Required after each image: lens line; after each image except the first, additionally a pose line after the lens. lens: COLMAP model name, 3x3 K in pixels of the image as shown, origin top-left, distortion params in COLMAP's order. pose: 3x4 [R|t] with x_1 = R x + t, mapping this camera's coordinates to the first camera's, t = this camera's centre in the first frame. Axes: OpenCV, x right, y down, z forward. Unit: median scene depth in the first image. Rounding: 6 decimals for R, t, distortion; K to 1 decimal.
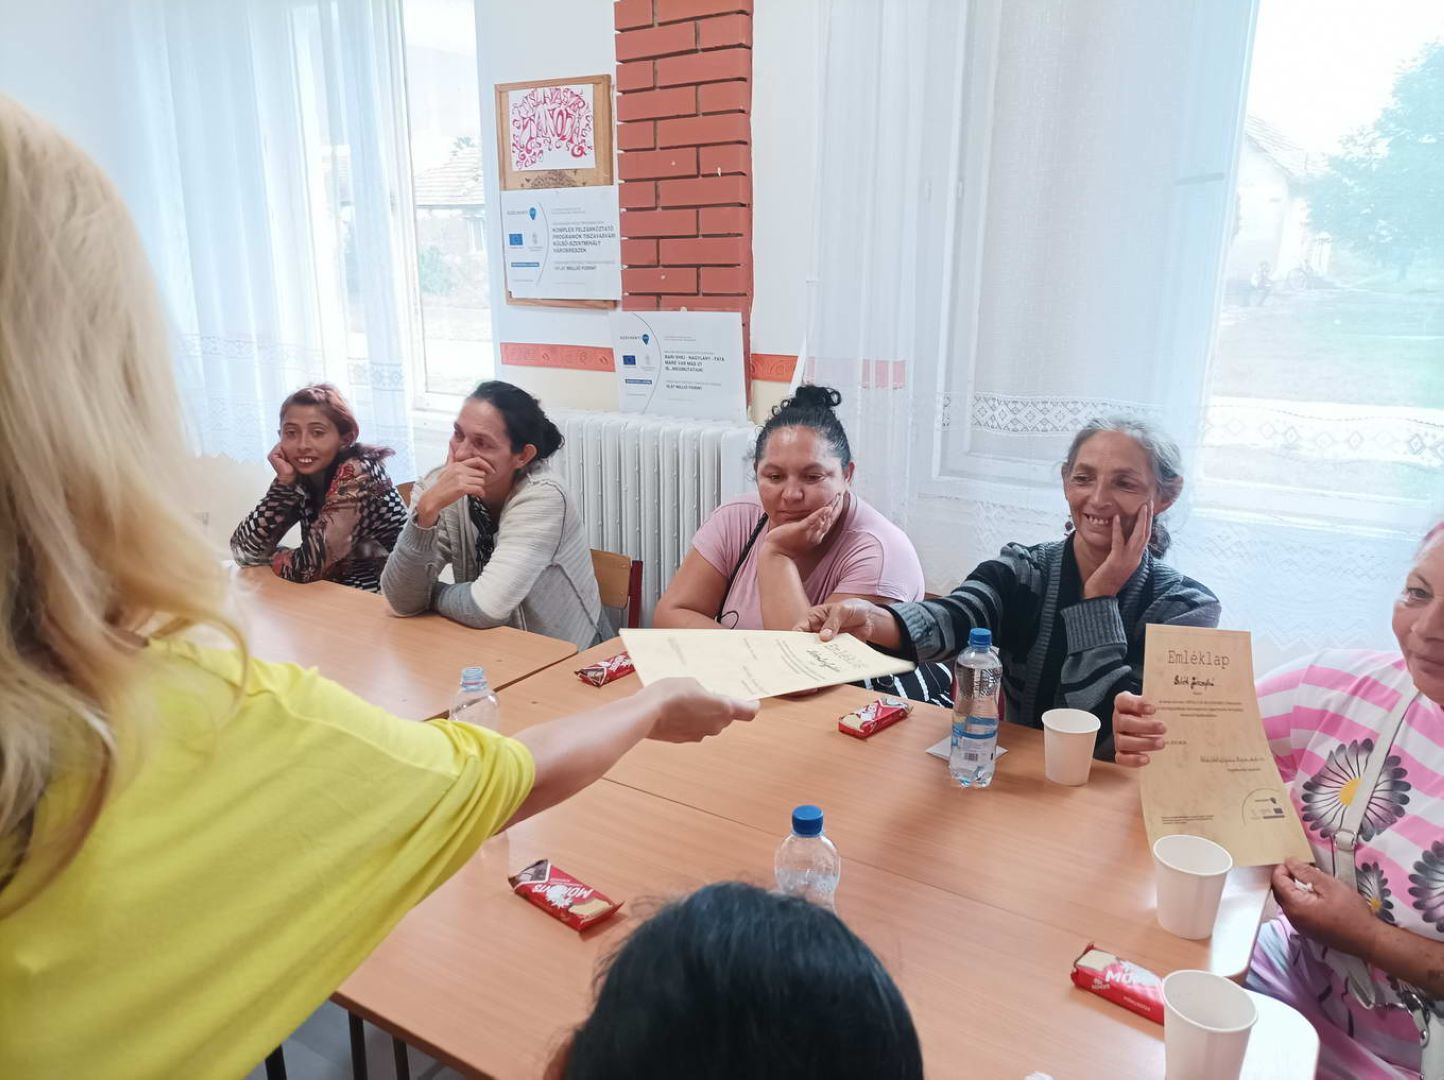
lens RADIAL K [[1066.3, 0, 722.2], [0, 1066.3, 542.1], [0, 0, 1]] dist [-0.011256, -0.003001]
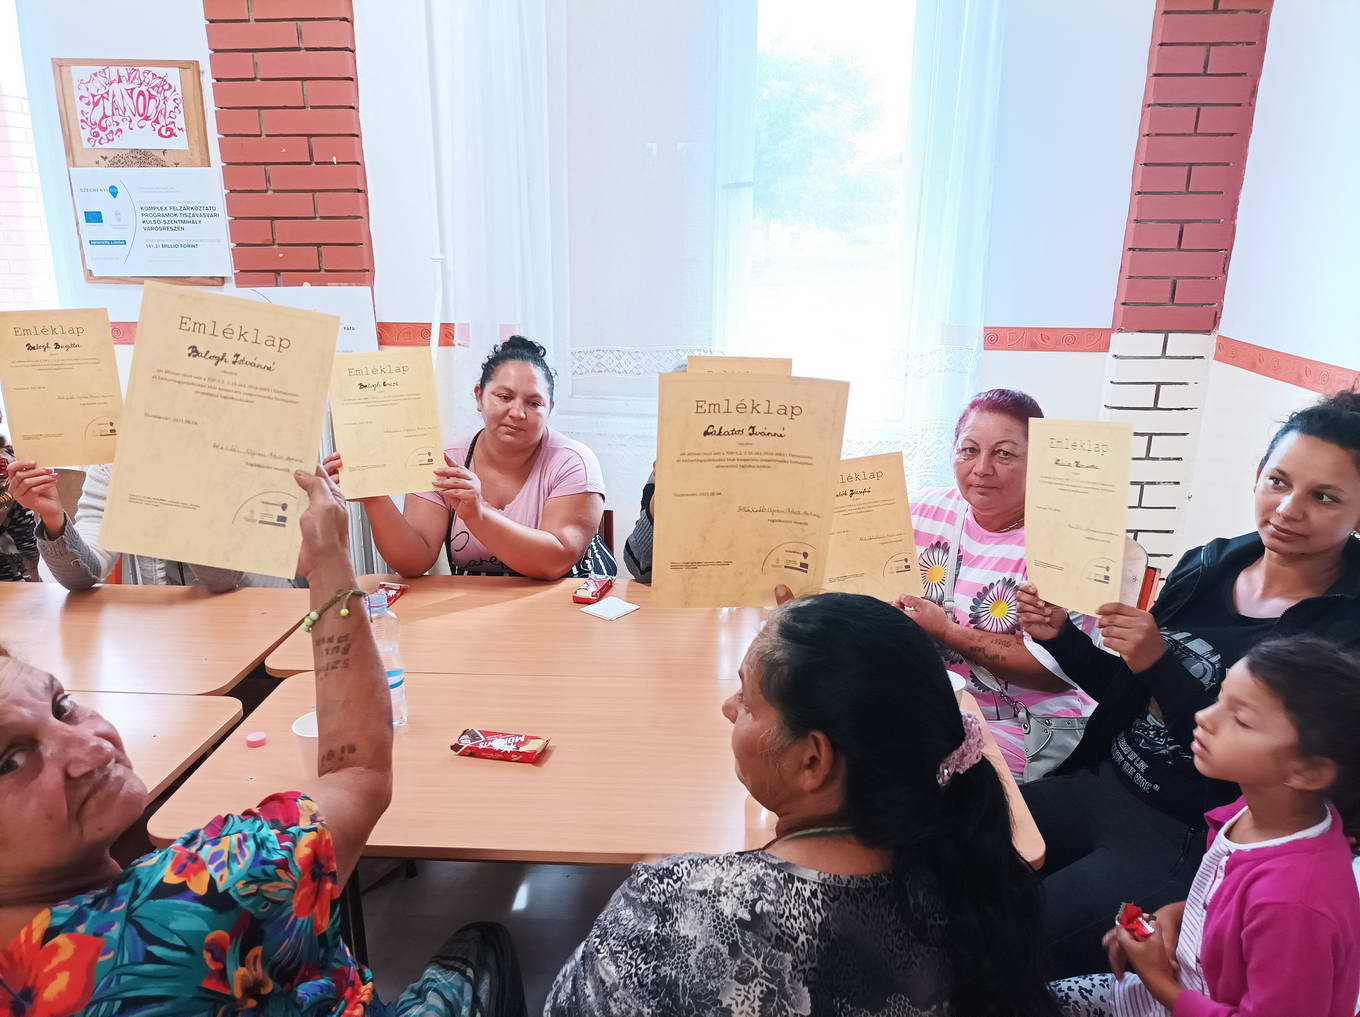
lens RADIAL K [[1004.3, 0, 678.9], [0, 1004.3, 510.0], [0, 0, 1]] dist [-0.011256, -0.003001]
pose [[0.873961, -0.128990, 0.468565, -0.206410], [0.117466, 0.991614, 0.053883, 0.000466], [-0.471586, 0.007949, 0.881784, -0.082647]]
